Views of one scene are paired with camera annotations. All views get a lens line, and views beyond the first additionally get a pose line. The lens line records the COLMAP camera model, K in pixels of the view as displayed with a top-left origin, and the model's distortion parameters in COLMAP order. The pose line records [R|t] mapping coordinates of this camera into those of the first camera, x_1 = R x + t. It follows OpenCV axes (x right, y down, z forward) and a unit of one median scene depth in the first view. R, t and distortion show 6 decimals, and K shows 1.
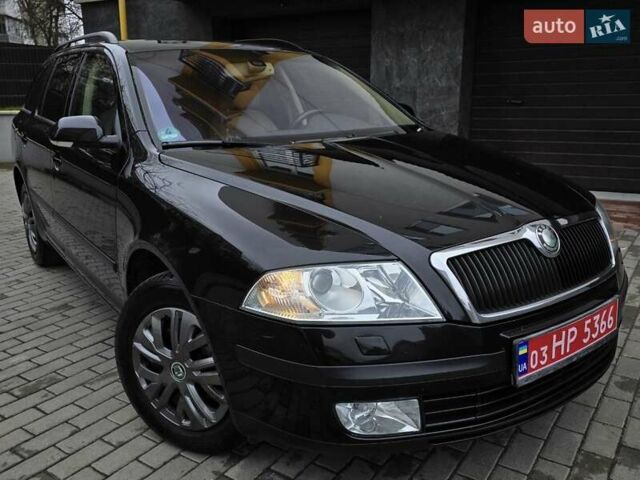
lens RADIAL K [[543.5, 0, 334.1], [0, 543.5, 238.6], [0, 0, 1]] dist [0.091916, -0.100022]
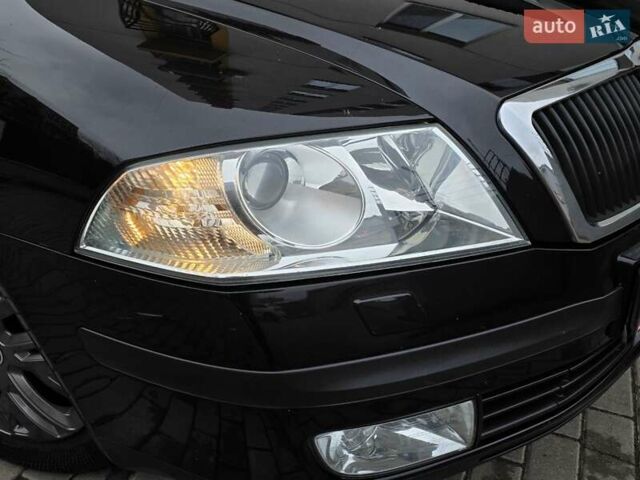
lens RADIAL K [[574.8, 0, 329.5], [0, 574.8, 239.2], [0, 0, 1]] dist [-0.006392, -0.007509]
pose [[0.982071, -0.079950, 0.170720, -0.043859], [0.036765, 0.969450, 0.242516, 0.012810], [-0.184894, -0.231892, 0.955008, 0.436632]]
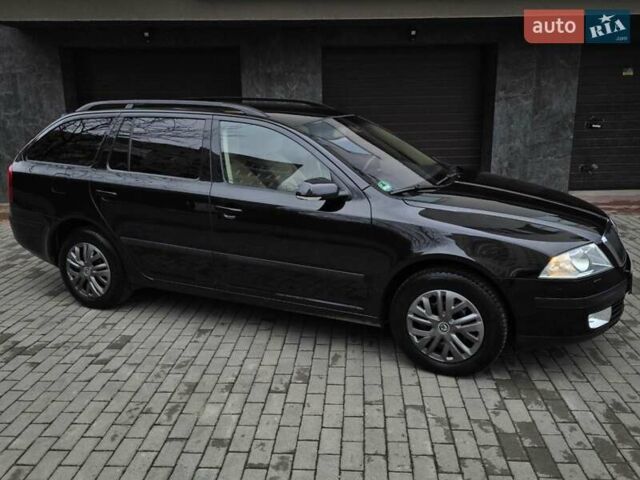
lens RADIAL K [[544.0, 0, 320.0], [0, 544.0, 240.0], [0, 0, 1]] dist [0.097424, -0.114549]
pose [[0.872537, -0.125160, 0.472244, -1.373587], [0.128721, 0.991368, 0.024916, -0.117305], [-0.471286, 0.039048, 0.881116, -0.285776]]
